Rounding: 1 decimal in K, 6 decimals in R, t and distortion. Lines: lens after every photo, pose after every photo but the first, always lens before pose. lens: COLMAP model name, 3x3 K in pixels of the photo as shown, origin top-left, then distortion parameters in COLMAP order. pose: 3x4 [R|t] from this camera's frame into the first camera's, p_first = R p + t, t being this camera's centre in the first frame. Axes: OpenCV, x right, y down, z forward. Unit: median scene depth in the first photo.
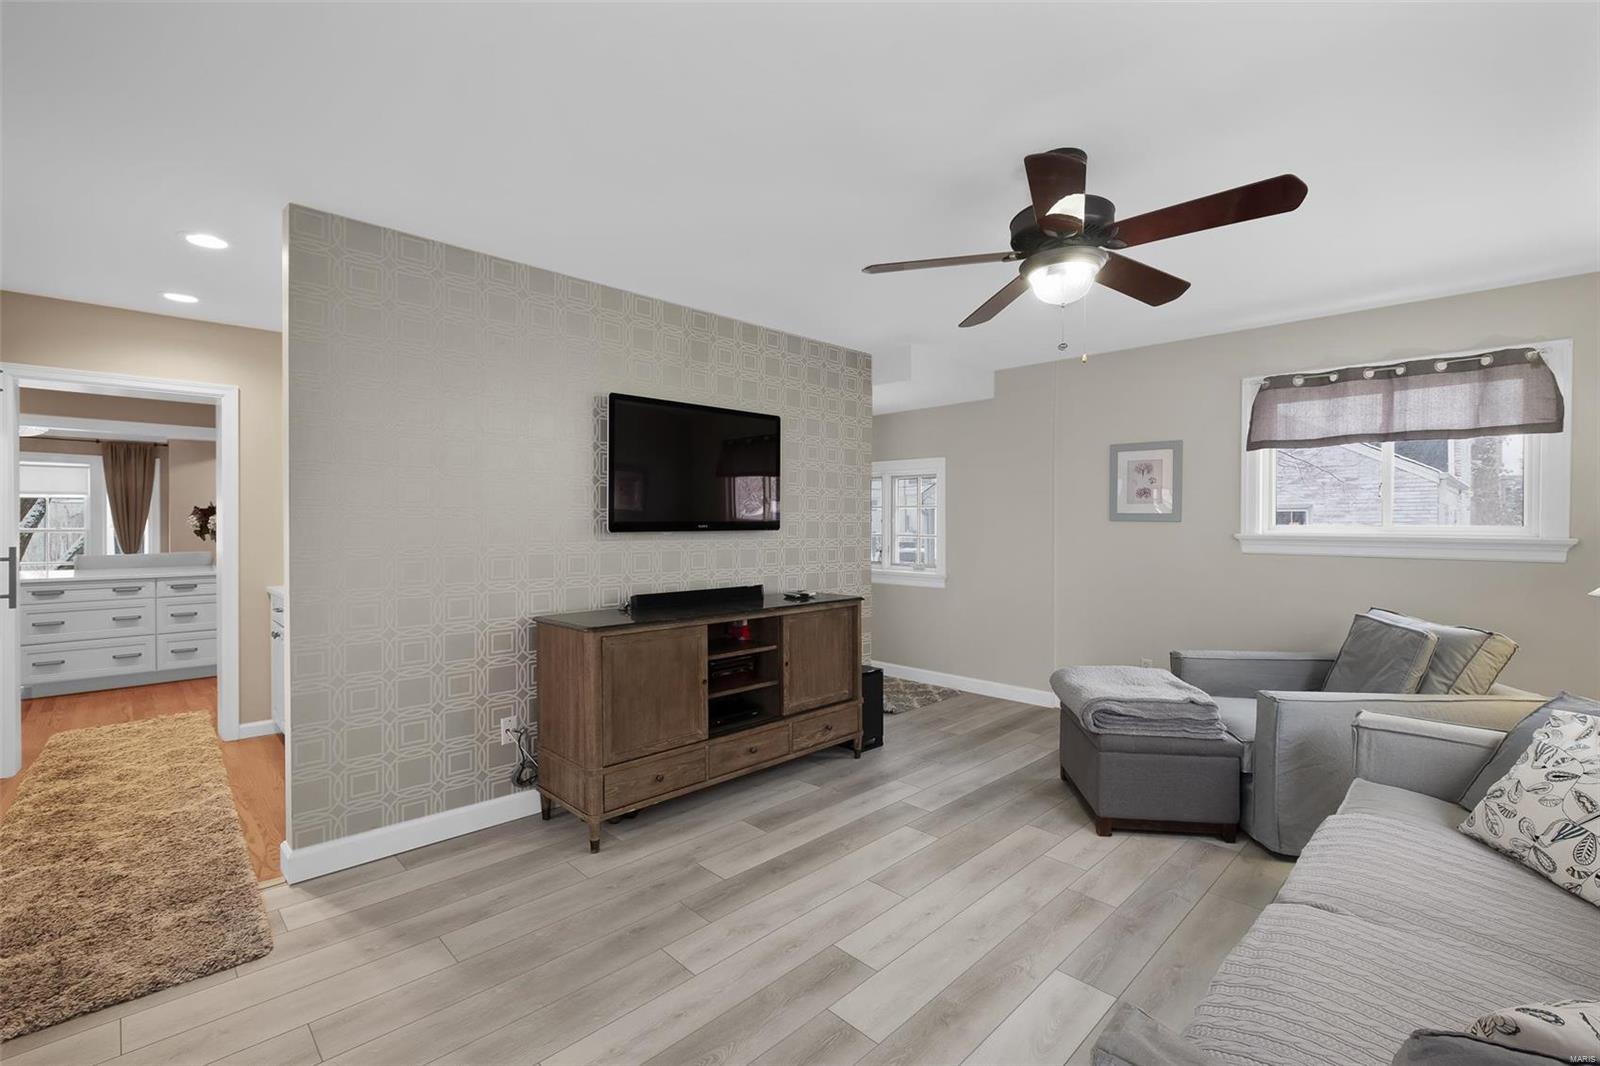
lens RADIAL K [[701.5, 0, 813.1], [0, 701.5, 533.2], [0, 0, 1]] dist [-0.002423, -0.001198]
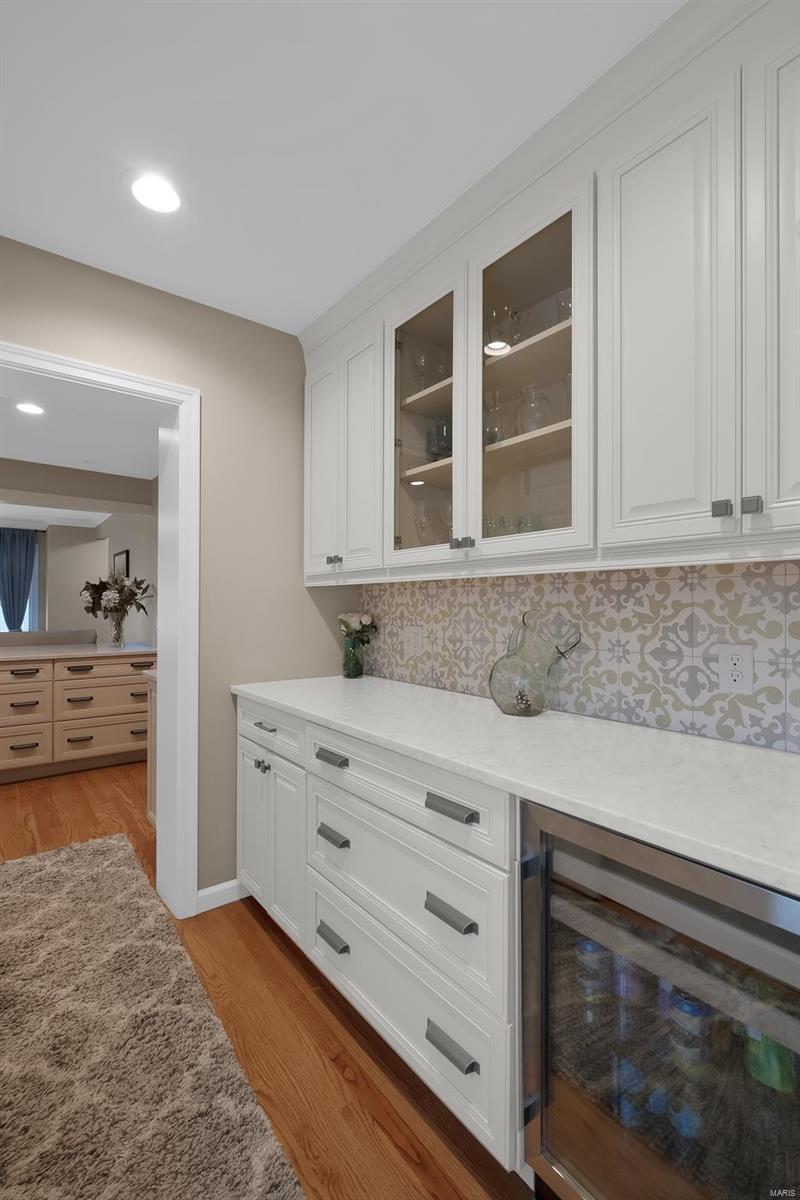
lens RADIAL K [[520.1, 0, 415.1], [0, 520.1, 611.7], [0, 0, 1]] dist [-0.020167, 0.000305]
pose [[0.995594, 0.006427, -0.093553, -0.575208], [-0.007294, 0.999934, -0.008924, 0.007711], [0.093490, 0.009567, 0.995574, 0.532172]]
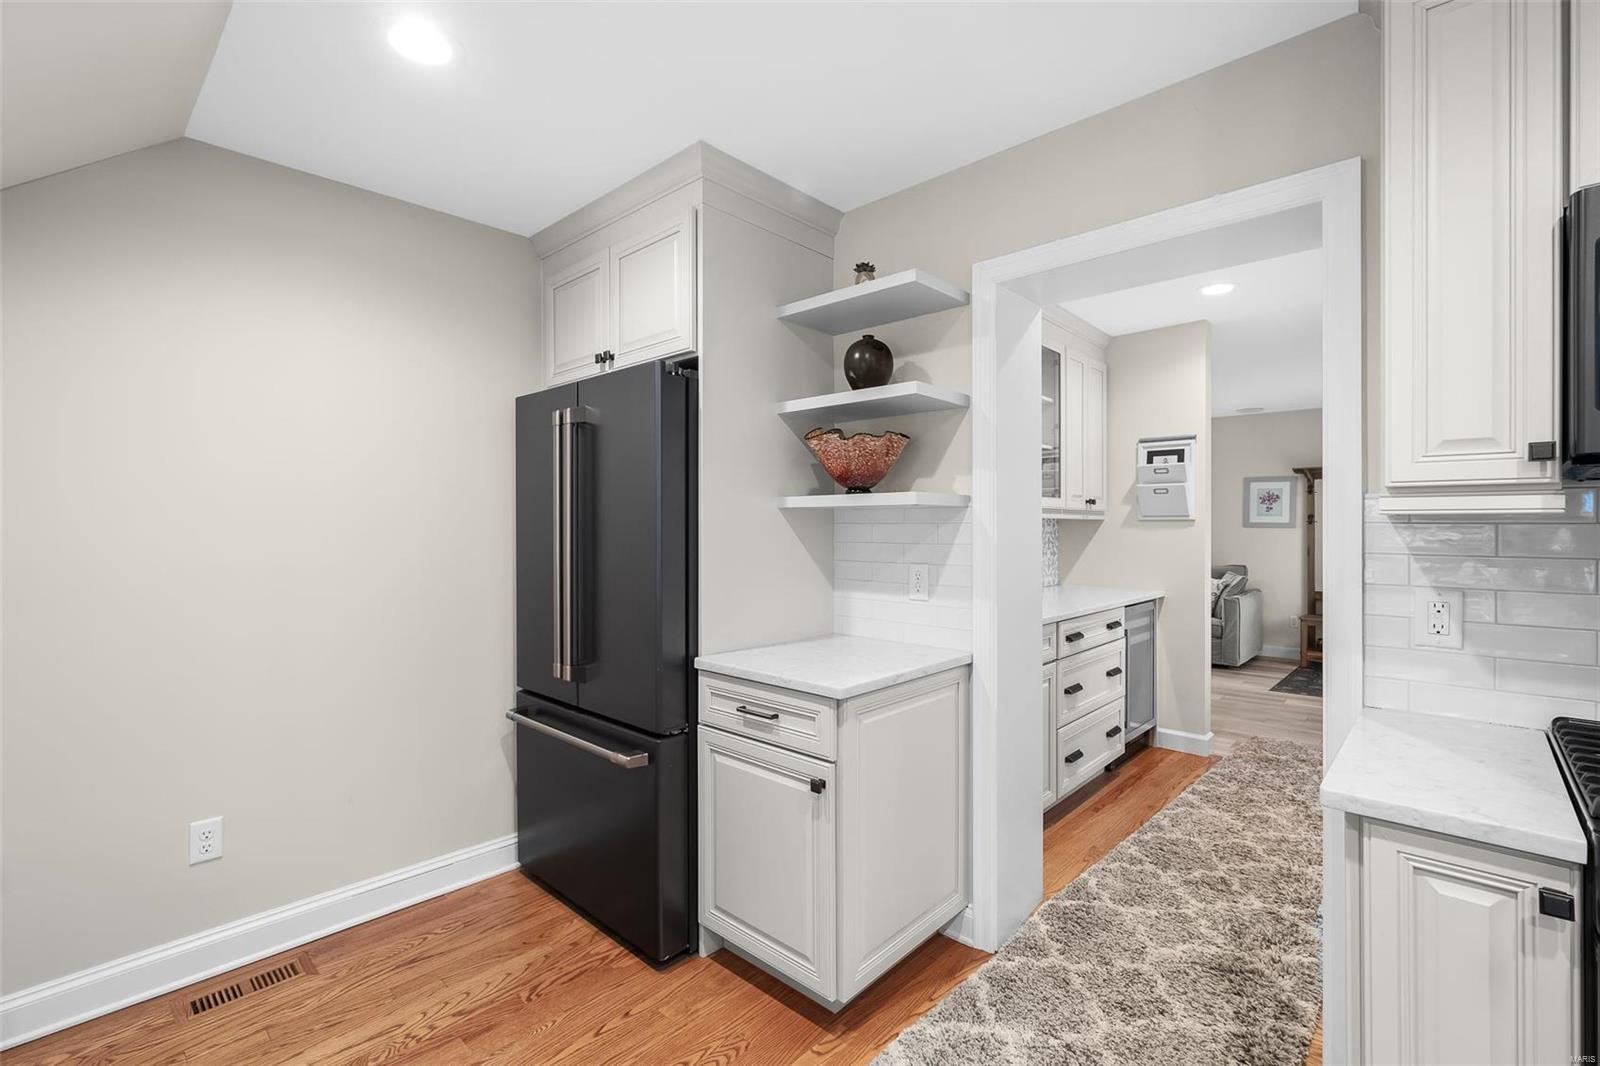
lens RADIAL K [[700.9, 0, 817.4], [0, 700.9, 527.3], [0, 0, 1]] dist [0.000854, 0.000025]
pose [[-0.048838, -0.001541, 0.998806, -1.414914], [0.013848, 0.999902, 0.002219, -0.015554], [-0.998711, 0.013939, -0.048812, 1.211623]]
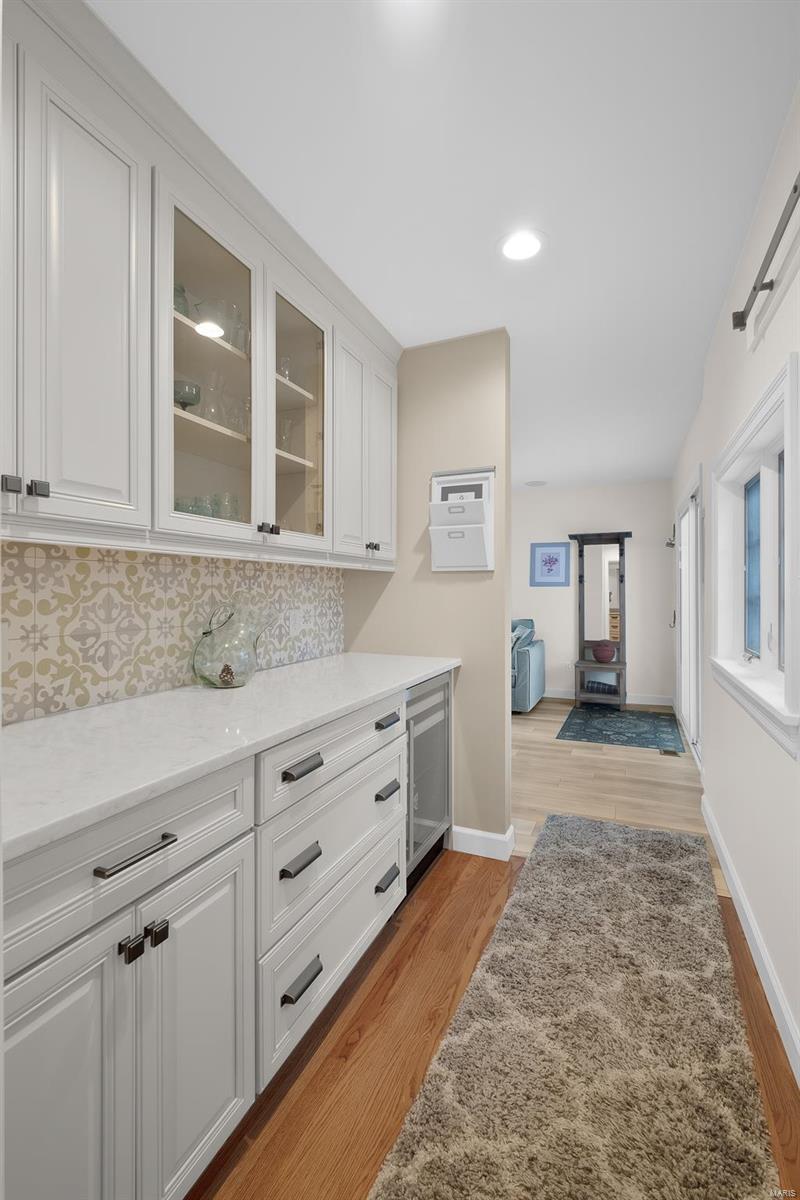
lens RADIAL K [[532.1, 0, 407.7], [0, 532.1, 588.9], [0, 0, 1]] dist [0.000269, -0.000253]
pose [[-0.375814, 0.001186, 0.926694, -0.995579], [0.013160, 0.999905, 0.004058, 0.000404], [-0.926602, 0.013720, -0.375794, 0.961047]]
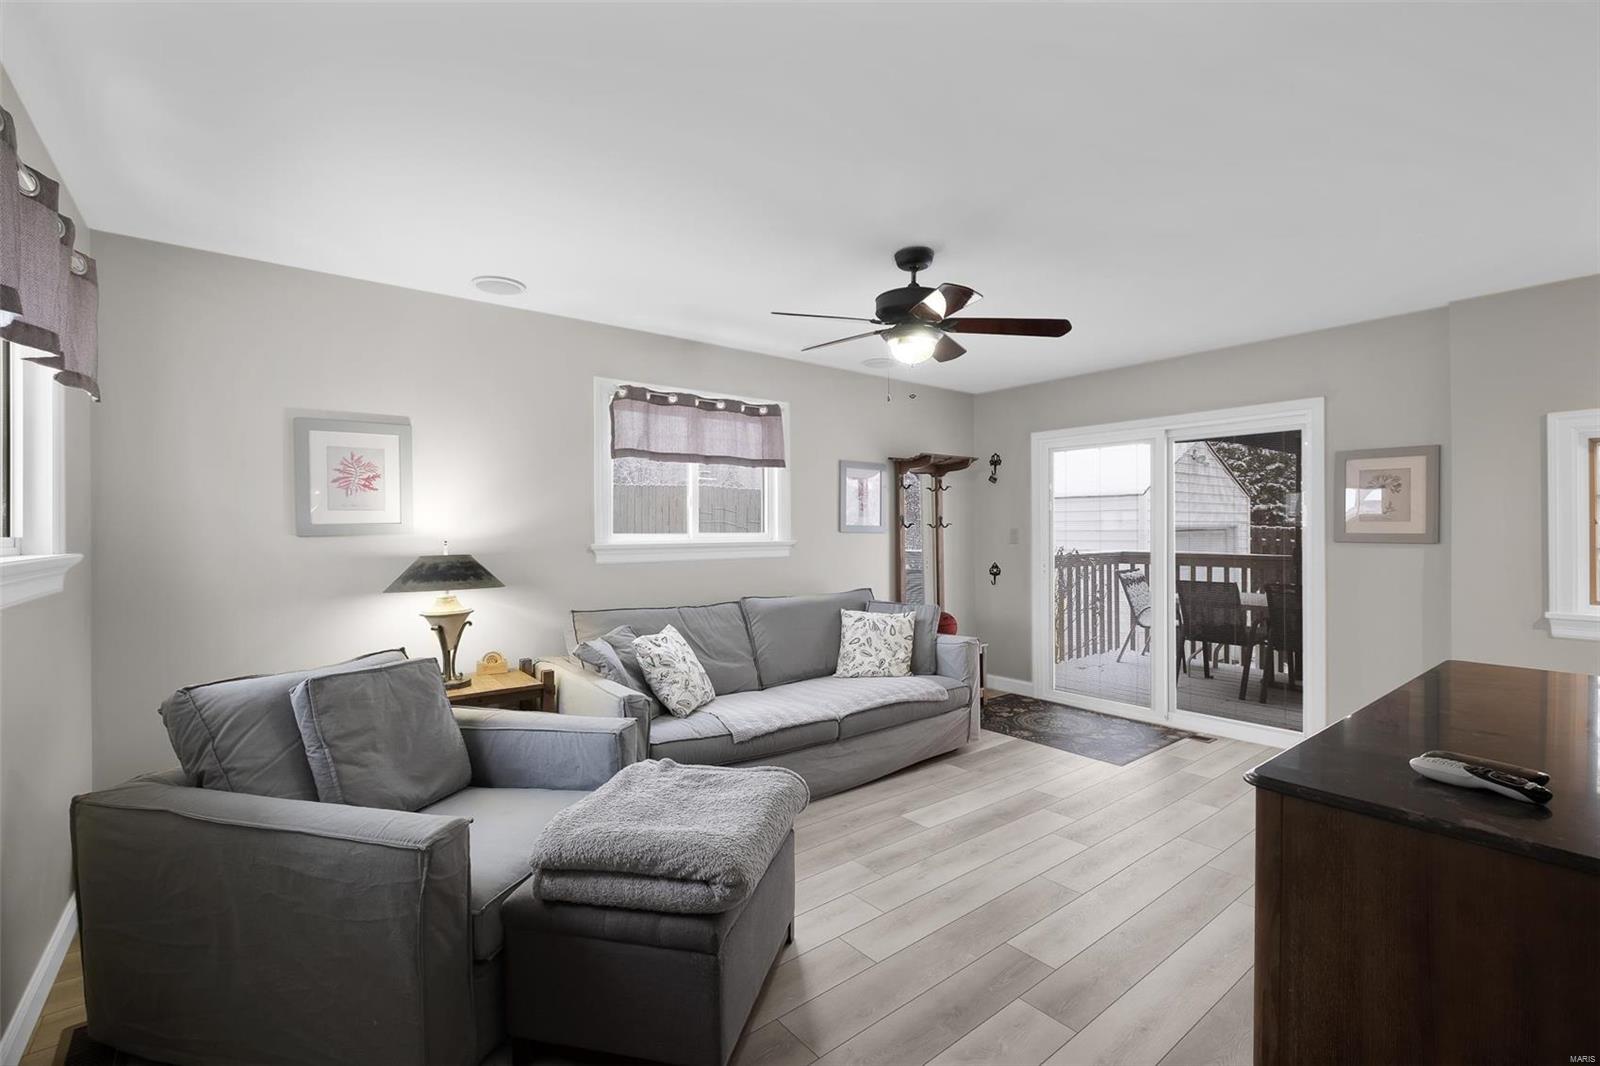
lens RADIAL K [[701.5, 0, 813.1], [0, 701.5, 533.2], [0, 0, 1]] dist [-0.002423, -0.001198]
pose [[-0.994854, 0.000994, 0.101317, 0.221273], [0.002973, 0.999808, 0.019385, -0.018939], [-0.101279, 0.019587, -0.994665, 1.254503]]
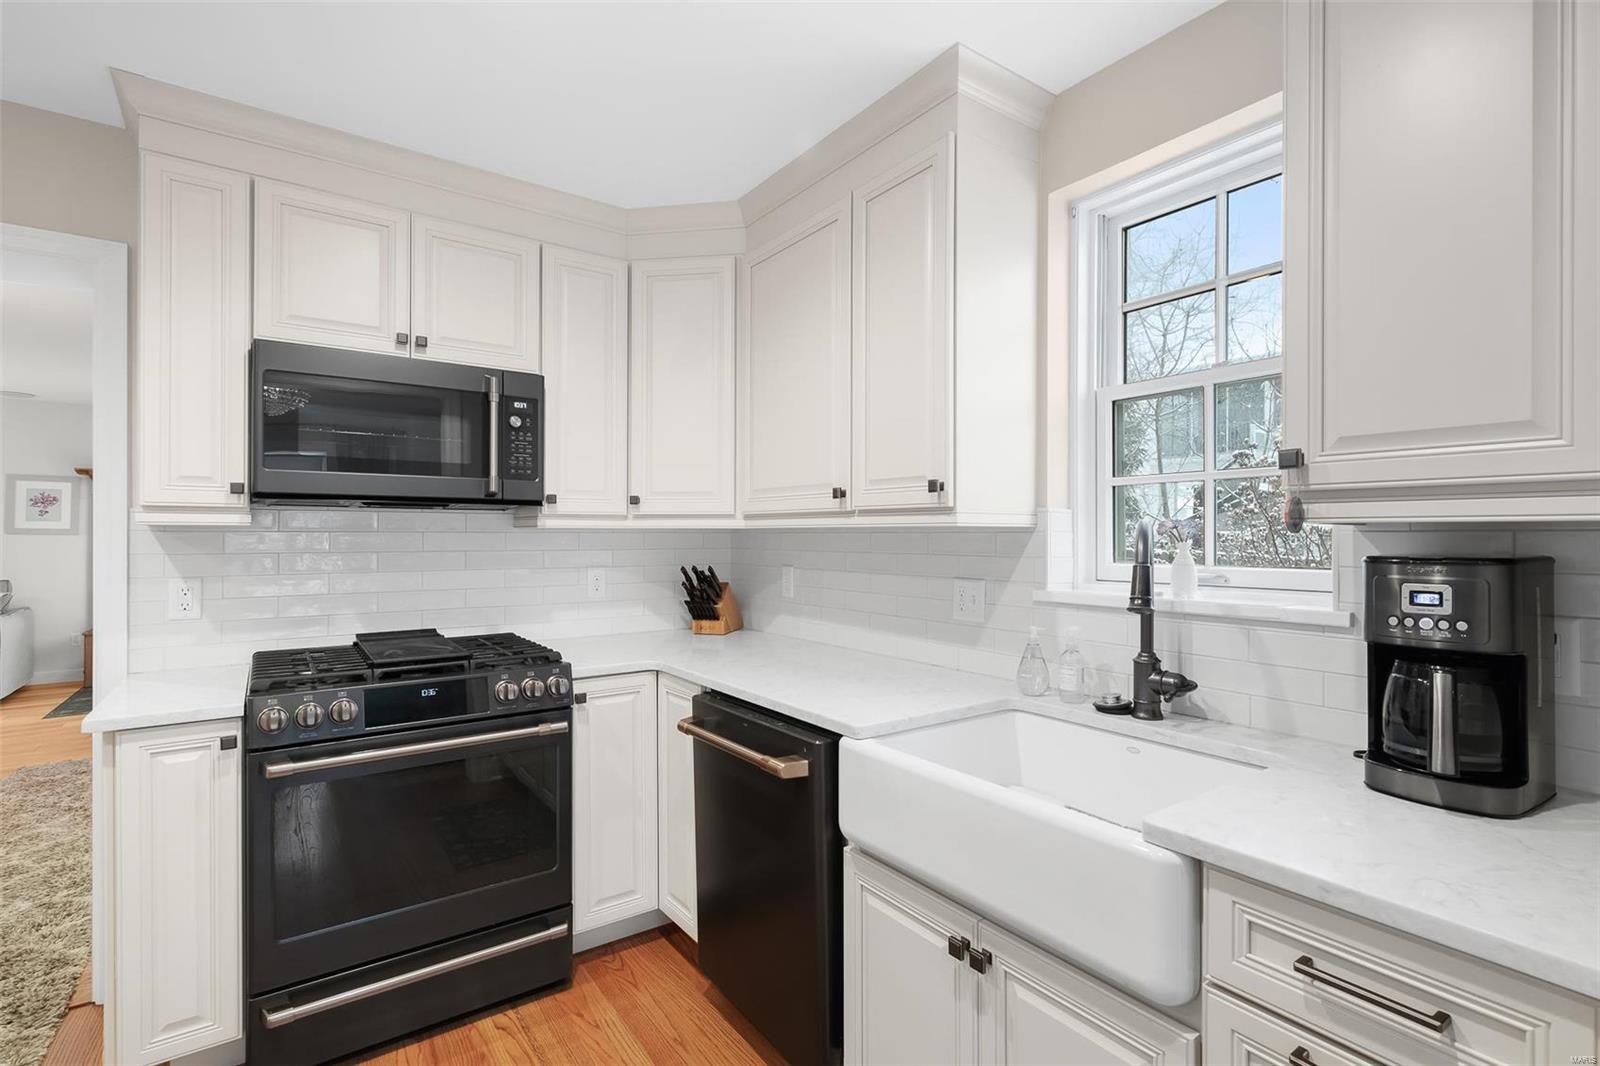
lens RADIAL K [[751.9, 0, 814.6], [0, 751.9, 530.0], [0, 0, 1]] dist [0.000393, -0.000695]
pose [[-0.988462, -0.000387, 0.151467, -1.598863], [0.001036, 0.999956, 0.009316, -0.017877], [-0.151464, 0.009366, -0.988418, 1.340781]]
